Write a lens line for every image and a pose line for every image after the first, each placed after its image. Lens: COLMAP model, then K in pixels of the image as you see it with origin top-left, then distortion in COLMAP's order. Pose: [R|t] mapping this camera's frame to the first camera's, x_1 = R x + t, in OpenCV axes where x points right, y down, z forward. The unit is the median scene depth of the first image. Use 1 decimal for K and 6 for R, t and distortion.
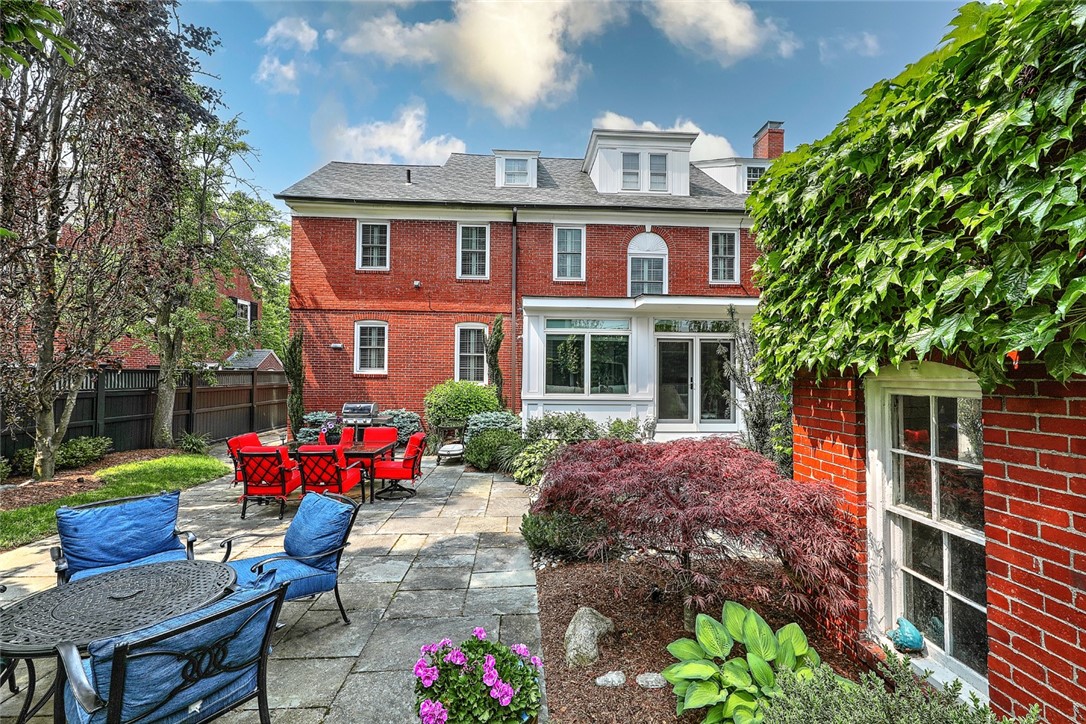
lens RADIAL K [[447.3, 0, 543.0], [0, 447.3, 362.0], [0, 0, 1]] dist [0.003382, 0.000448]
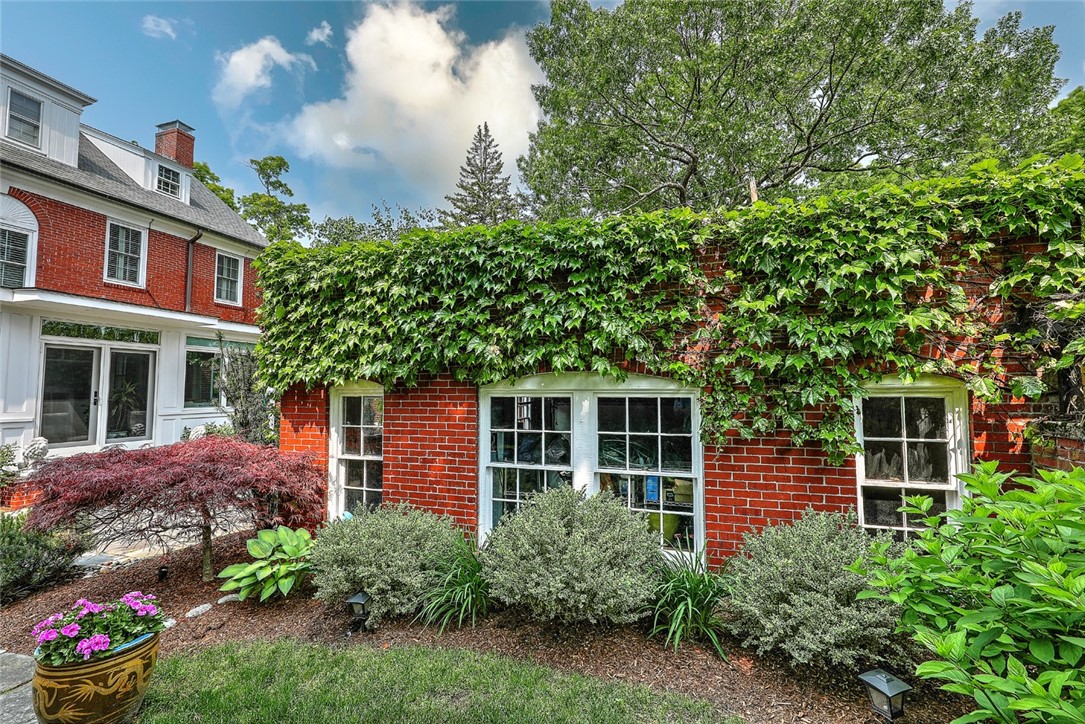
lens RADIAL K [[459.0, 0, 542.5], [0, 459.0, 362.0], [0, 0, 1]] dist [0.003045, 0.000120]
pose [[0.356354, 0.049560, 0.933036, -0.594792], [-0.021357, 0.998763, -0.044894, -0.003651], [-0.934107, -0.003929, 0.356971, -0.386503]]
